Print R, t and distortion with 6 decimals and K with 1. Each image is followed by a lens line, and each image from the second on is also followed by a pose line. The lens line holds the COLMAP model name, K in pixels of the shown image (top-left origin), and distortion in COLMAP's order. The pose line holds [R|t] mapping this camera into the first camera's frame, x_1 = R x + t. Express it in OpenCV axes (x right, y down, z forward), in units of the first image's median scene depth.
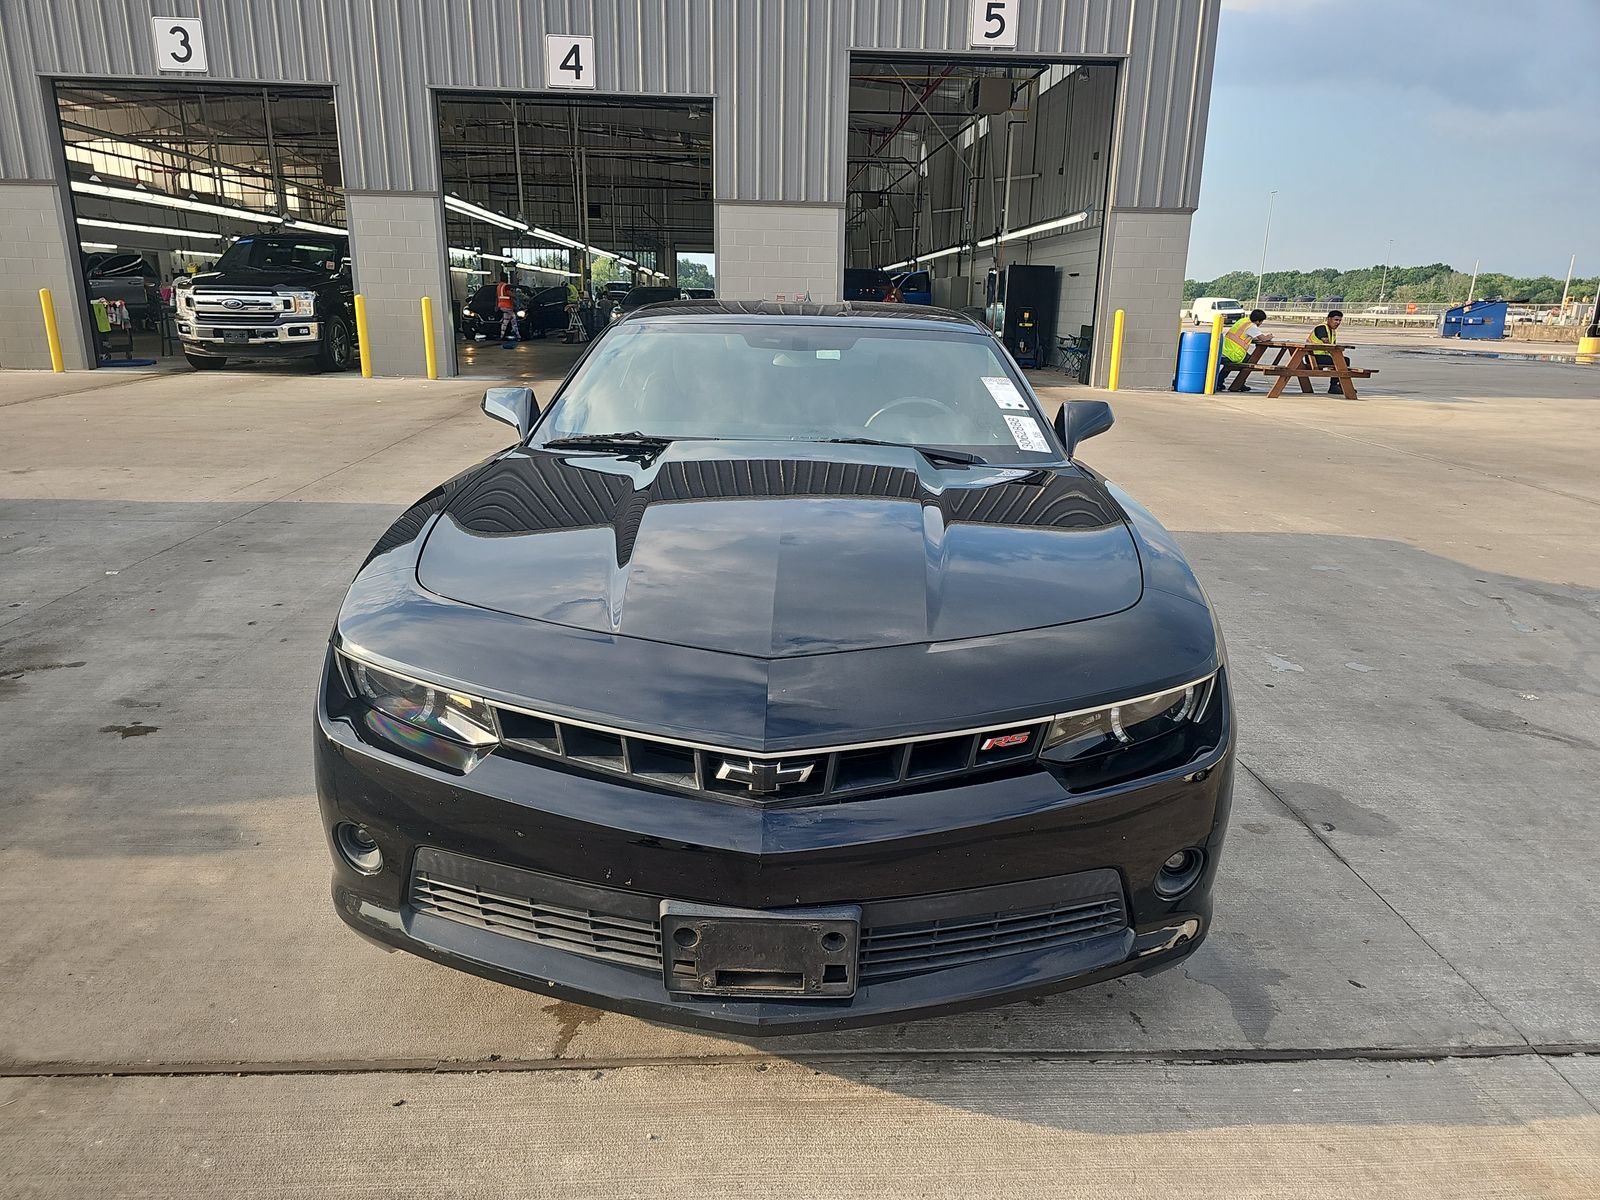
lens RADIAL K [[1078.5, 0, 800.0], [0, 1078.5, 600.0], [0, 0, 1]] dist [0.076752, -0.074837]
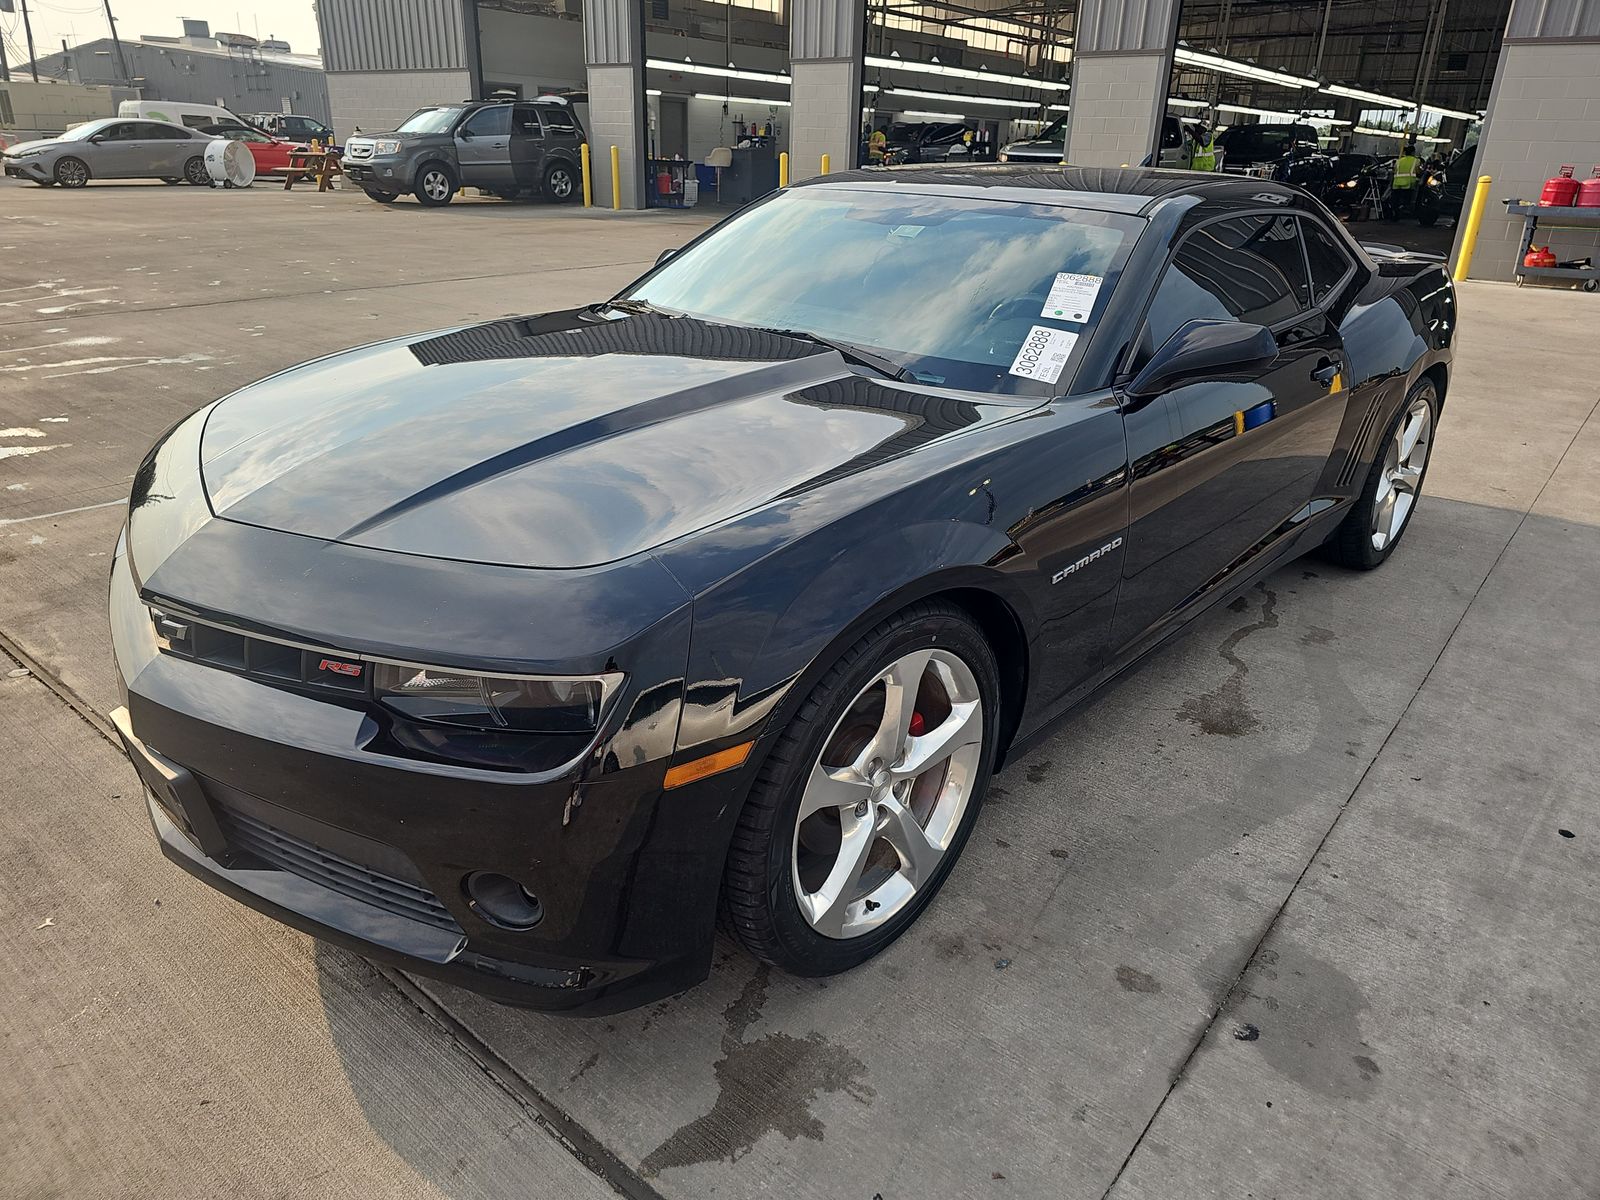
lens RADIAL K [[1056.1, 0, 800.0], [0, 1056.1, 600.0], [0, 0, 1]] dist [0.045463, -0.040424]
pose [[0.735547, 0.271970, -0.620486, 0.094682], [-0.198764, 0.962210, 0.186131, -0.015392], [0.647659, -0.013578, 0.761809, 0.056621]]
